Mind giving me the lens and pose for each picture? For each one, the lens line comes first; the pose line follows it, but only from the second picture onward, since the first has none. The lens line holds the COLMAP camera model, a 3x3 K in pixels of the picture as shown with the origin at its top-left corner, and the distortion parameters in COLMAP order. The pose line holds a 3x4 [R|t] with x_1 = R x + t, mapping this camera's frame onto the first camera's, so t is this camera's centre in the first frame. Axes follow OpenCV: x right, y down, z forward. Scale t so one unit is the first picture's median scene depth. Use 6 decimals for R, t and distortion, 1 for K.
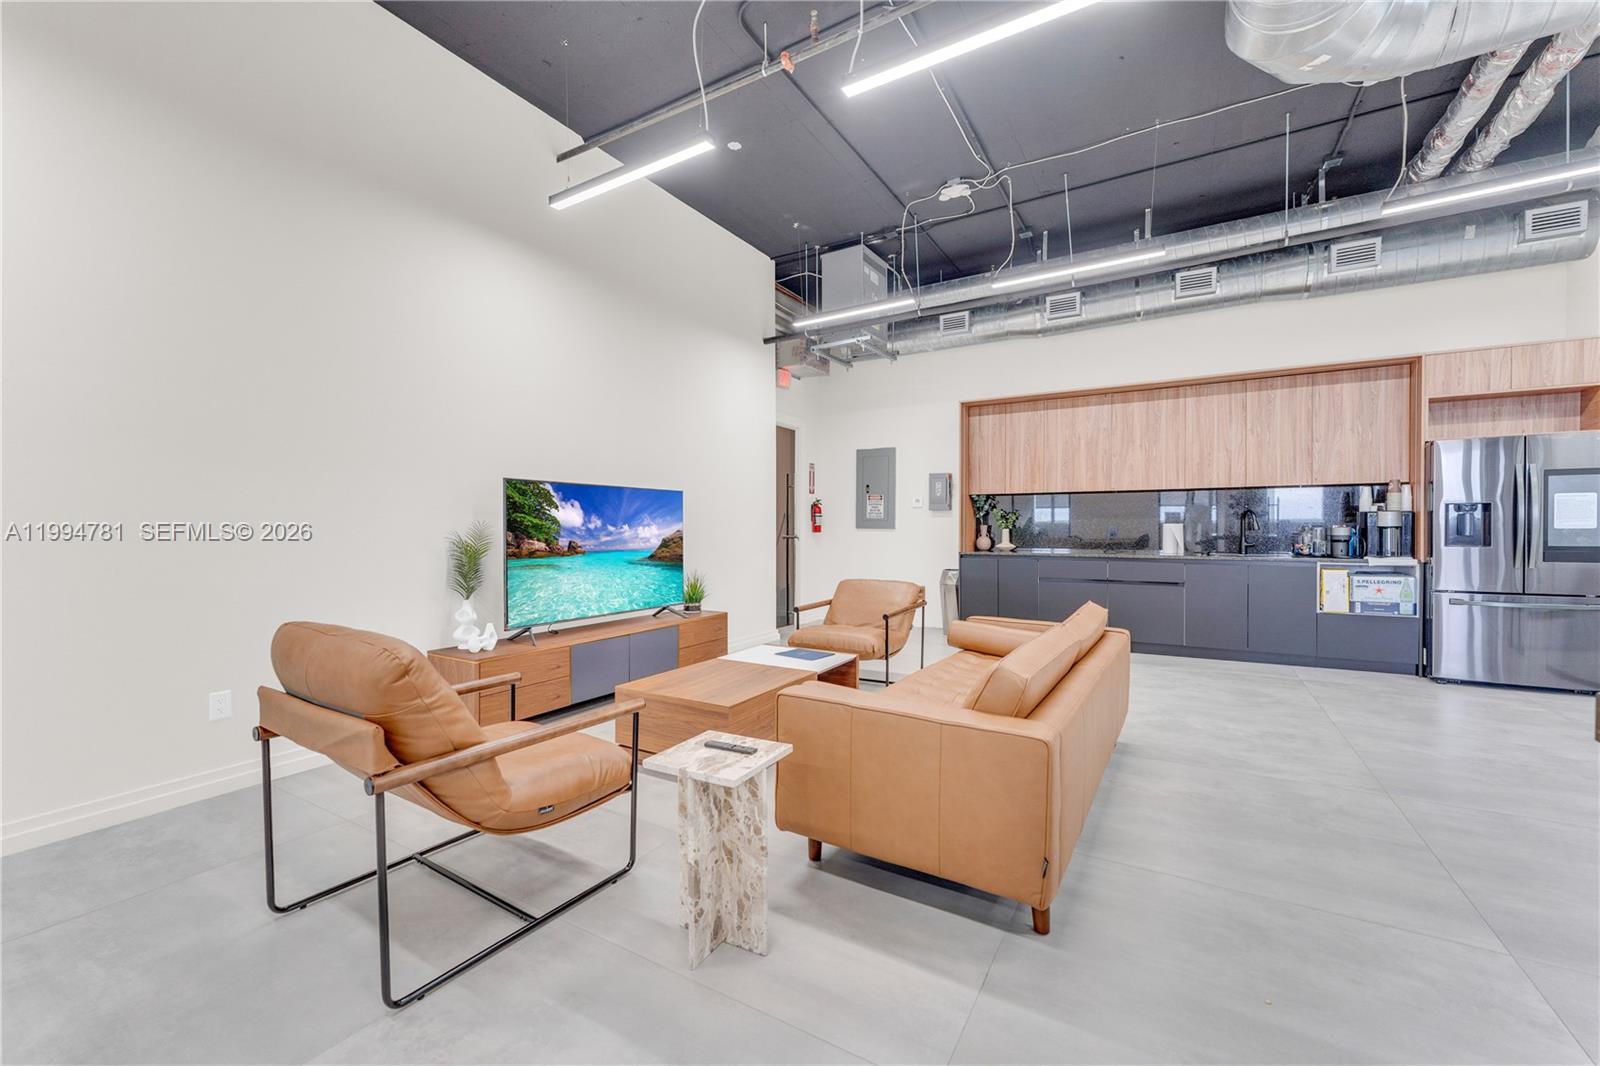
lens RADIAL K [[644.1, 0, 793.6], [0, 644.1, 535.3], [0, 0, 1]] dist [-0.001902, -0.000237]
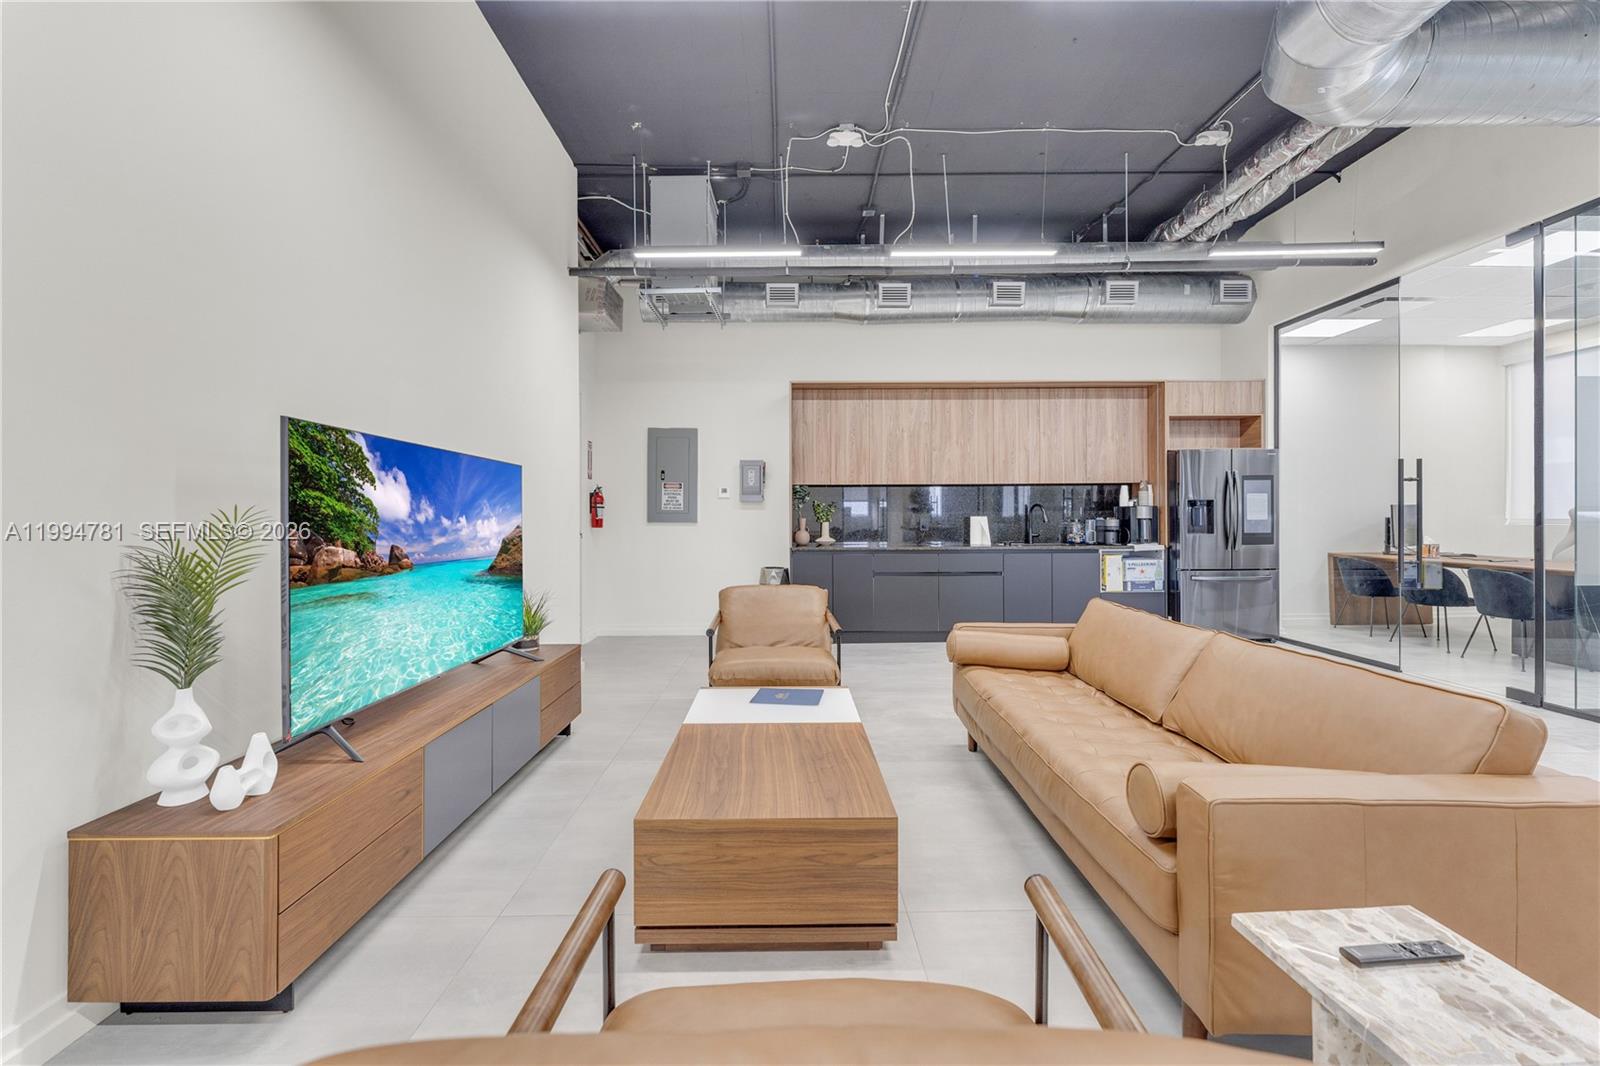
lens RADIAL K [[644.6, 0, 792.7], [0, 644.6, 521.3], [0, 0, 1]] dist [-0.000030, 0.000179]
pose [[0.850866, -0.003219, 0.525373, -0.280534], [0.011155, 0.999867, -0.011938, -0.001164], [-0.525265, 0.016018, 0.850788, 0.302538]]
